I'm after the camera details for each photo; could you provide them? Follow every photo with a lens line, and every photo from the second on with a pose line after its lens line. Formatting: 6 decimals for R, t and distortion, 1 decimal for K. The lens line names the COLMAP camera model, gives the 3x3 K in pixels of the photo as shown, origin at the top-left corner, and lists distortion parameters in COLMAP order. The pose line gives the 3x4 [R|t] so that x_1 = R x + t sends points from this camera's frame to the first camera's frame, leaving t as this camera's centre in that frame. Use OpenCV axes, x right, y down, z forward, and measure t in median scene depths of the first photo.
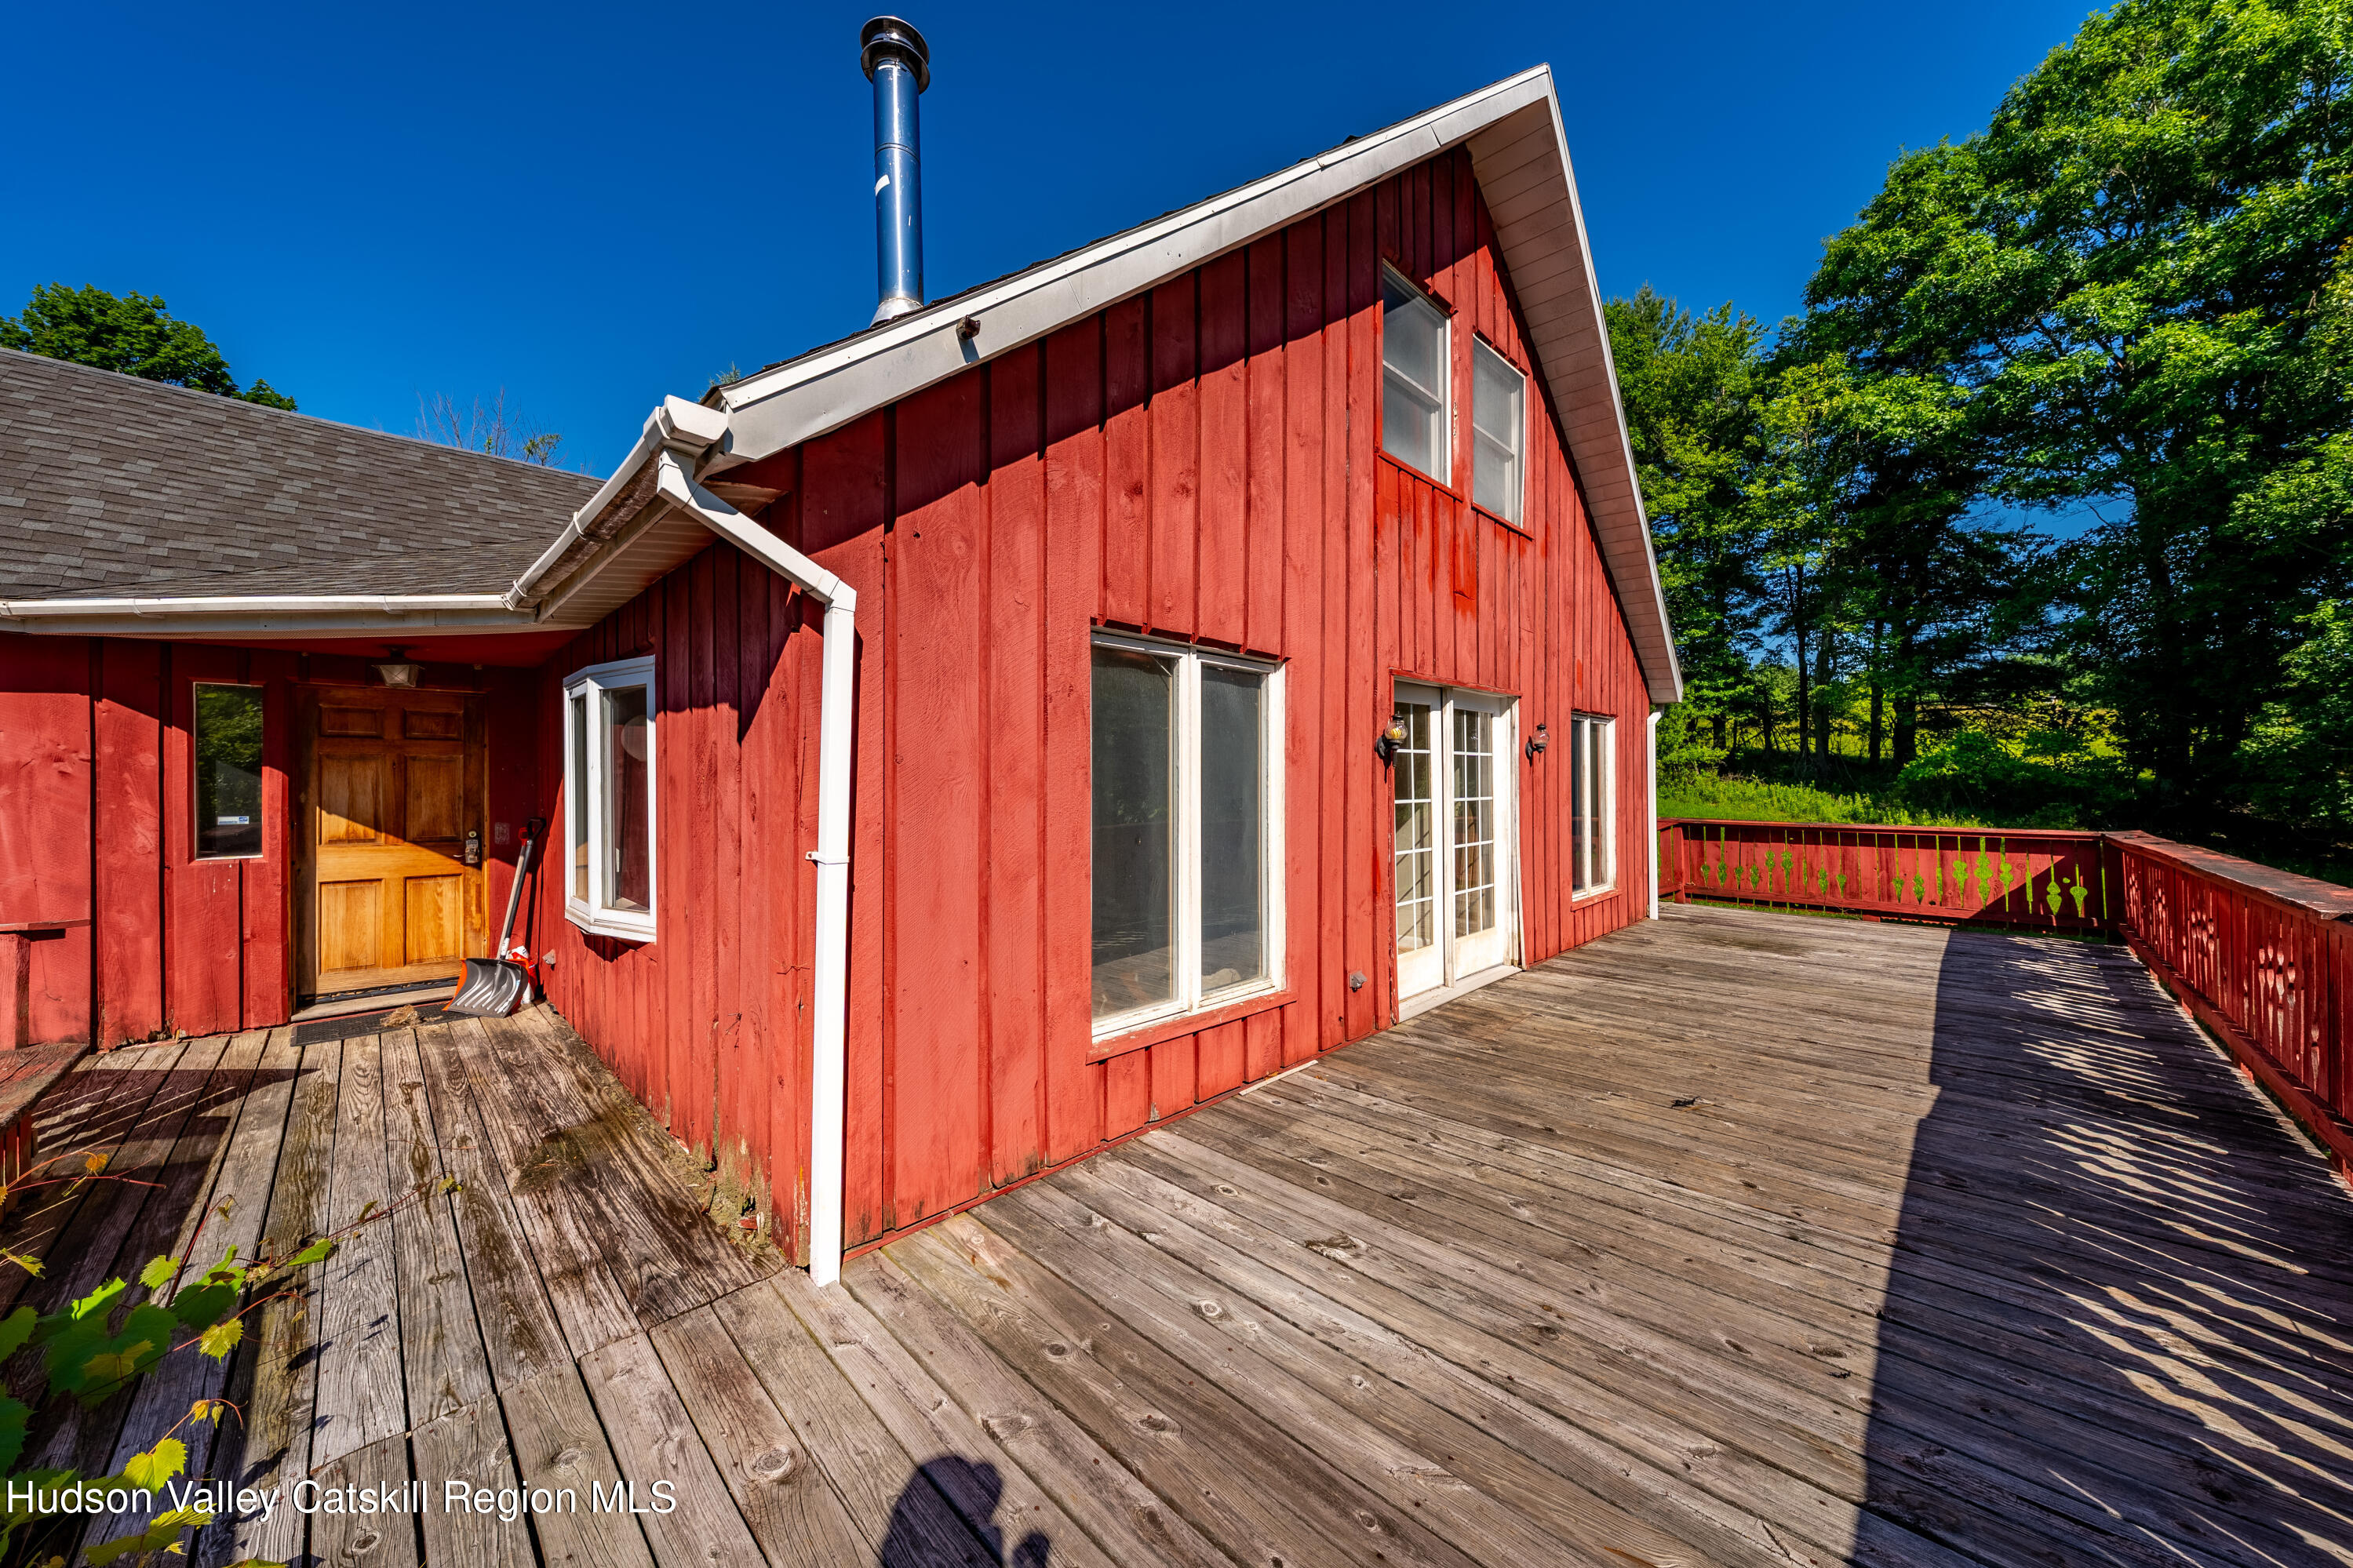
lens RADIAL K [[790.0, 0, 1139.8], [0, 790.0, 786.8], [0, 0, 1]] dist [-0.009997, -0.000024]
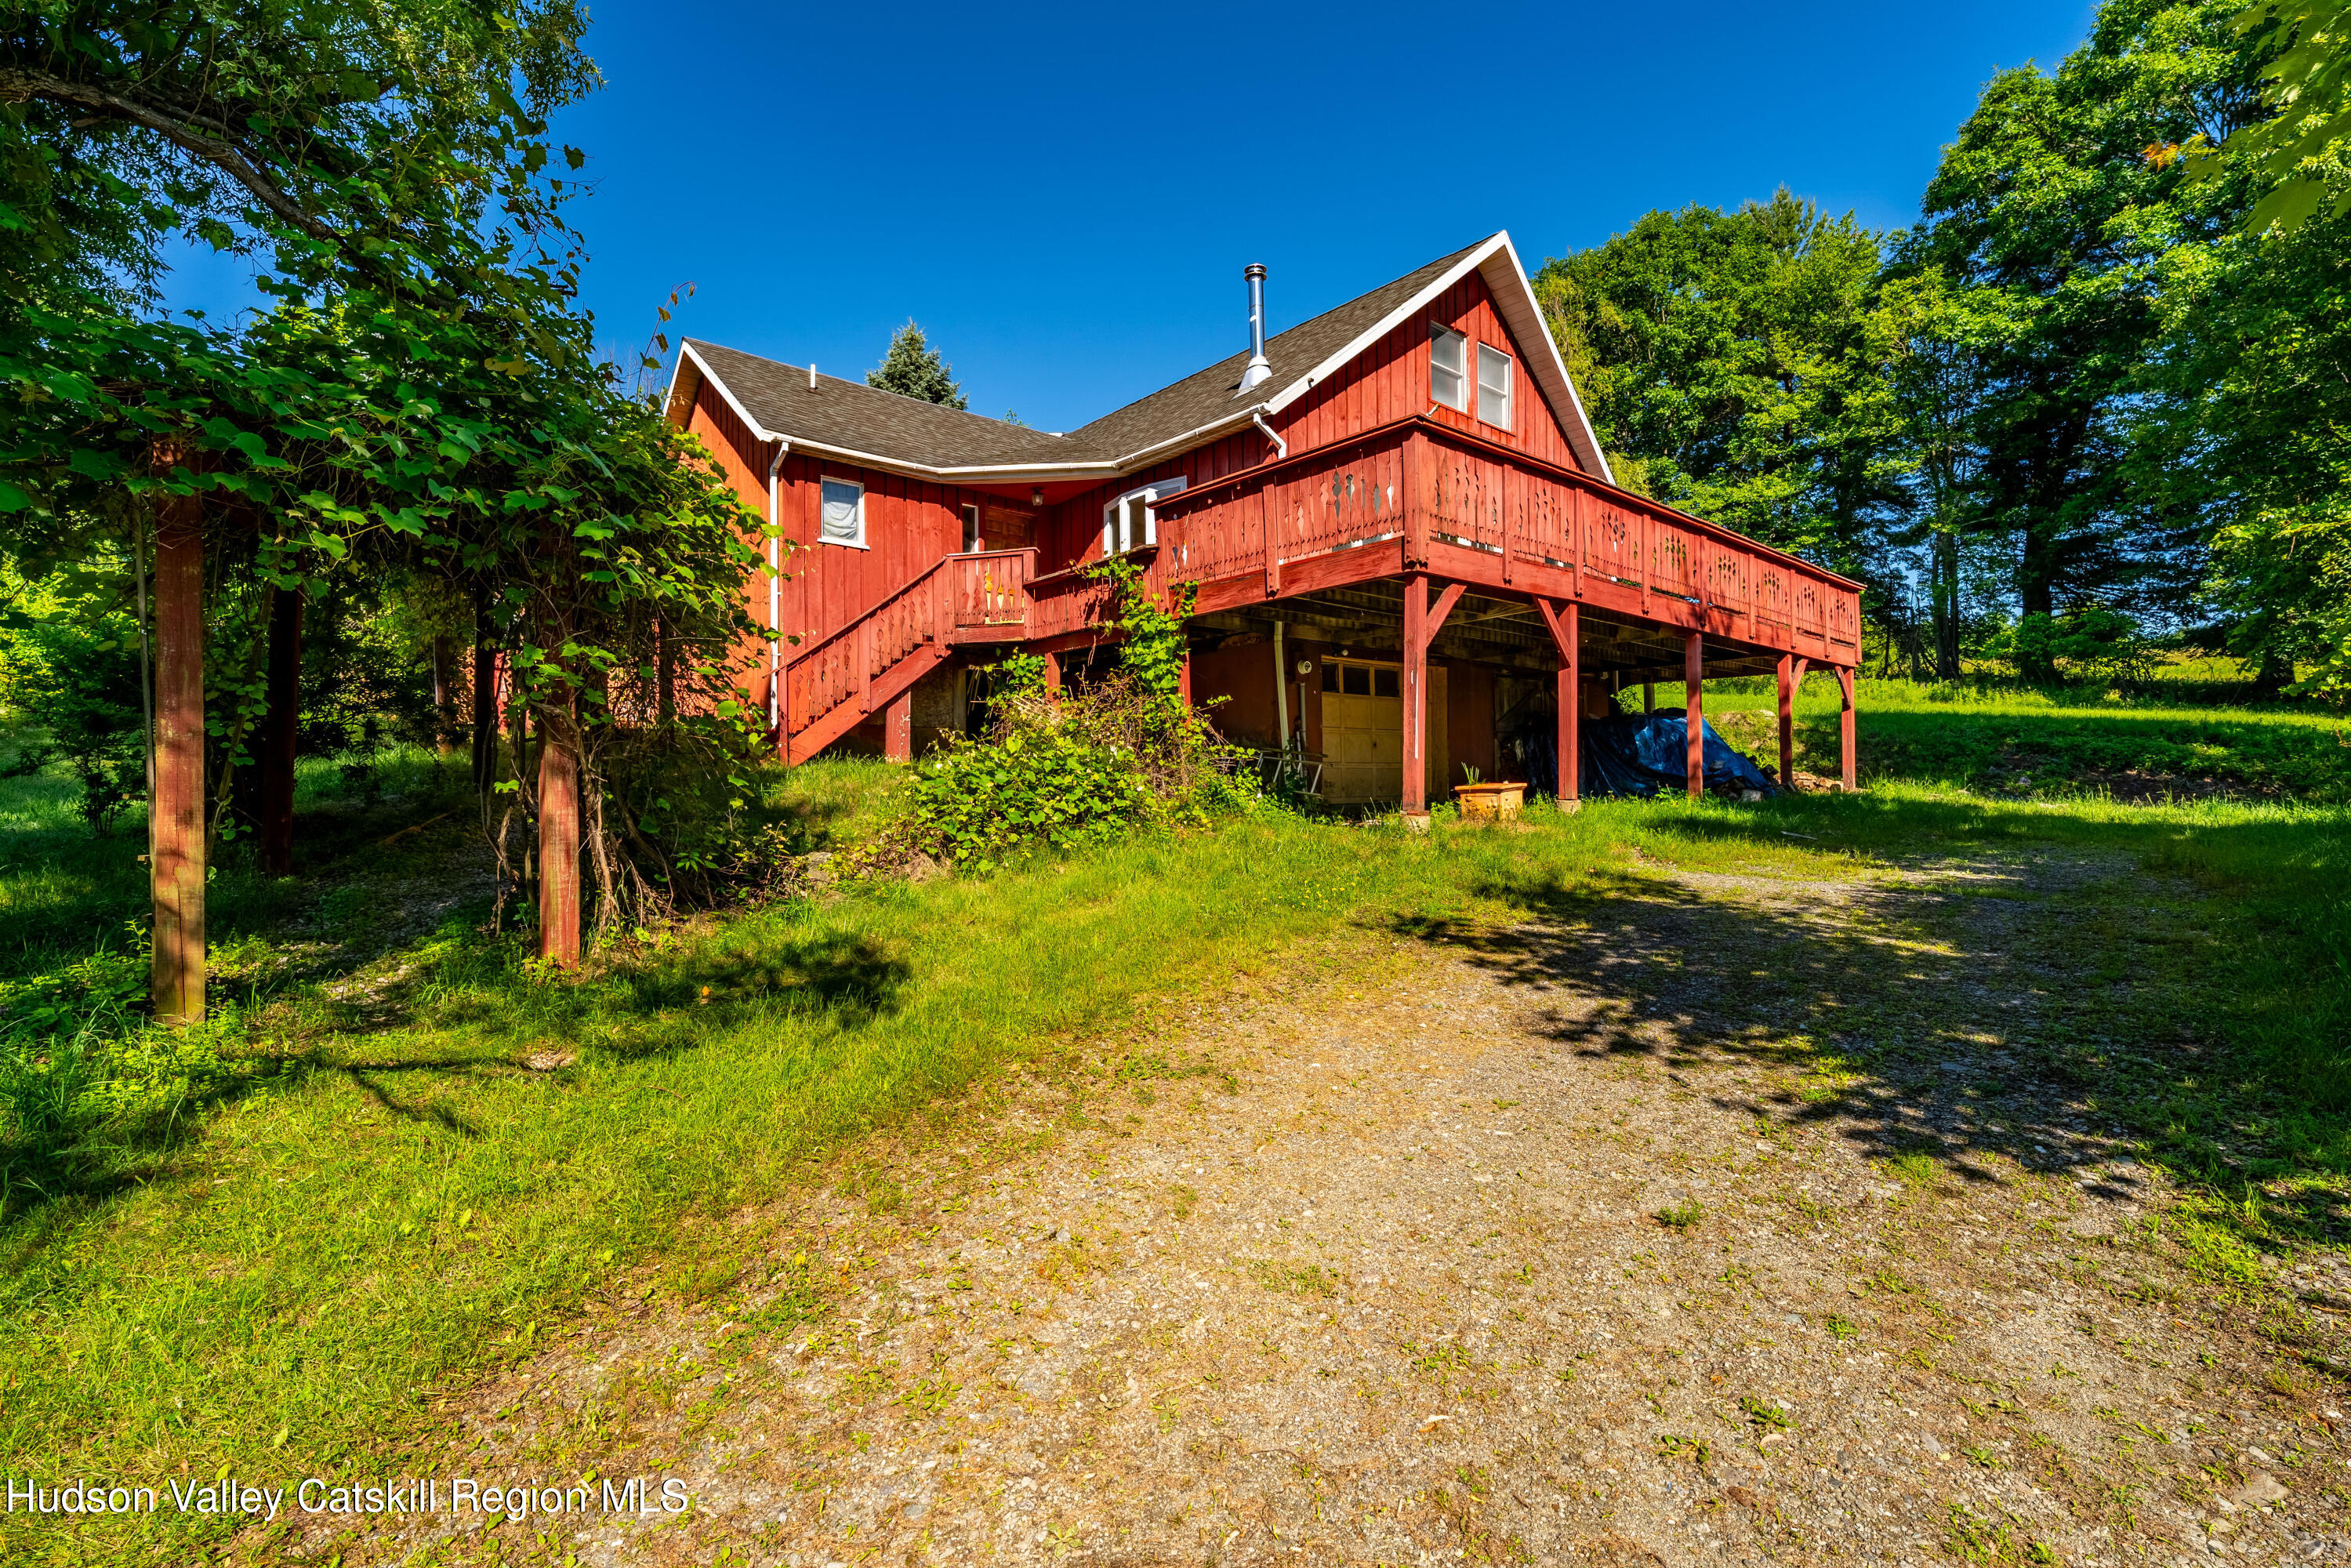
lens RADIAL K [[1040.1, 0, 1140.1], [0, 1040.1, 809.0], [0, 0, 1]] dist [-0.014251, 0.000454]
pose [[0.997432, -0.005635, -0.071394, -0.076401], [0.005641, 0.999984, -0.000114, 0.172845], [0.071394, -0.000289, 0.997448, -0.467355]]
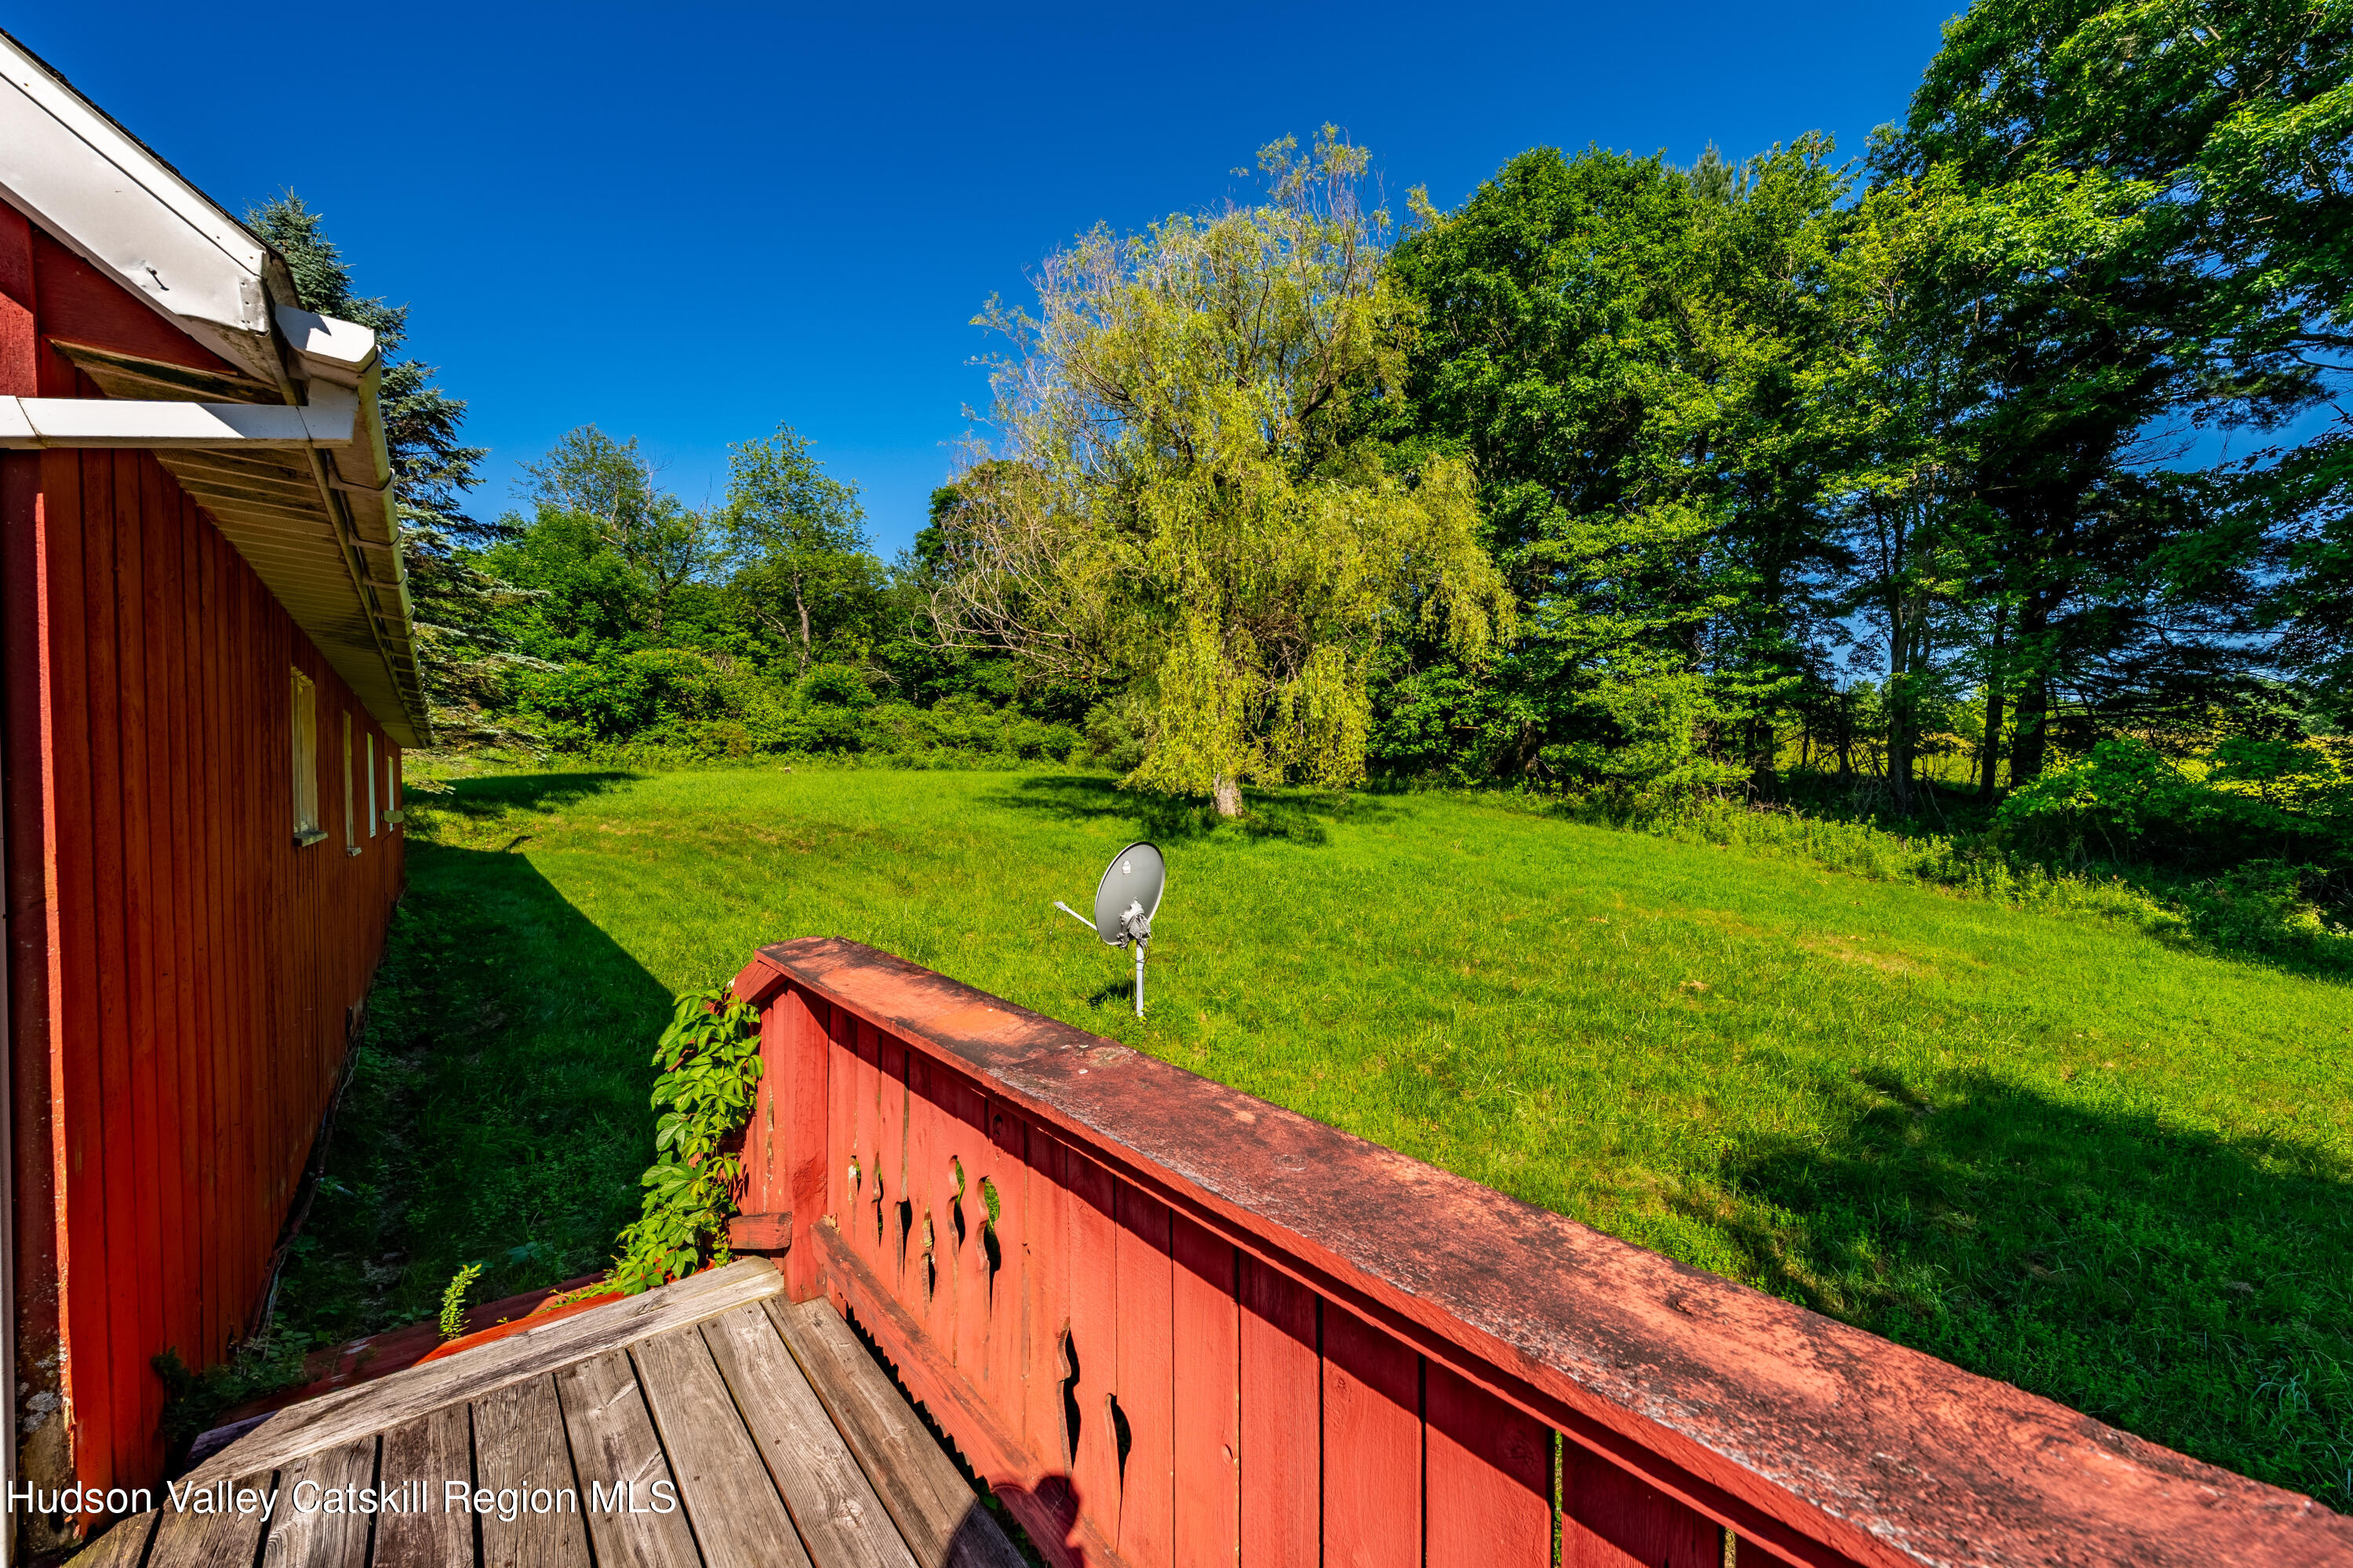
lens RADIAL K [[790.1, 0, 1219.4], [0, 790.1, 845.1], [0, 0, 1]] dist [-0.009997, -0.000024]
pose [[0.998905, 0.018488, -0.042982, 0.335503], [-0.016540, 0.998839, 0.045236, -0.002727], [0.043768, -0.044476, 0.998051, 0.309521]]
